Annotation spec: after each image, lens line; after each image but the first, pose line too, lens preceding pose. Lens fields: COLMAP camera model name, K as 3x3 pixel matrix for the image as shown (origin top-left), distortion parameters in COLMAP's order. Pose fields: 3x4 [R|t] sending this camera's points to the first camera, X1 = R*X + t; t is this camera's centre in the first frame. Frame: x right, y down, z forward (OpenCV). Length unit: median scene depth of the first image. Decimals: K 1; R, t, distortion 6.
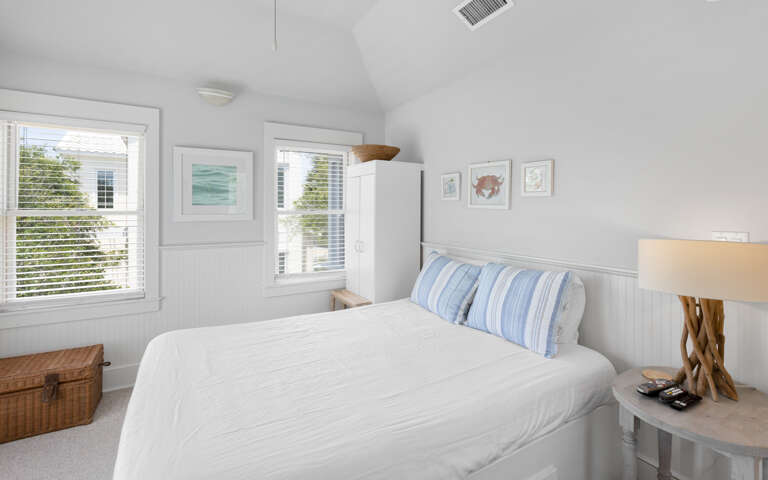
lens RADIAL K [[335.0, 0, 383.4], [0, 335.0, 210.3], [0, 0, 1]] dist [0.000383, 0.000031]
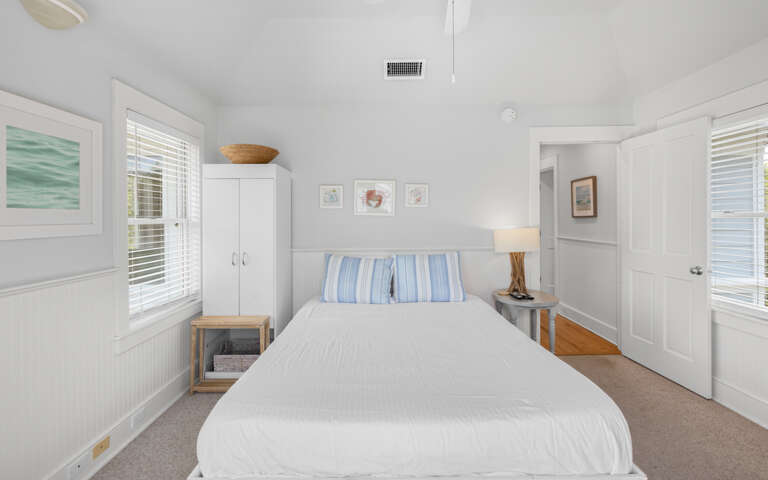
lens RADIAL K [[367.1, 0, 384.2], [0, 367.1, 219.0], [0, 0, 1]] dist [0.000061, -0.000023]
pose [[0.482118, -0.004182, 0.876097, -0.769483], [0.008694, 0.999962, -0.000011, 0.006945], [-0.876063, 0.007622, 0.482136, 0.236841]]
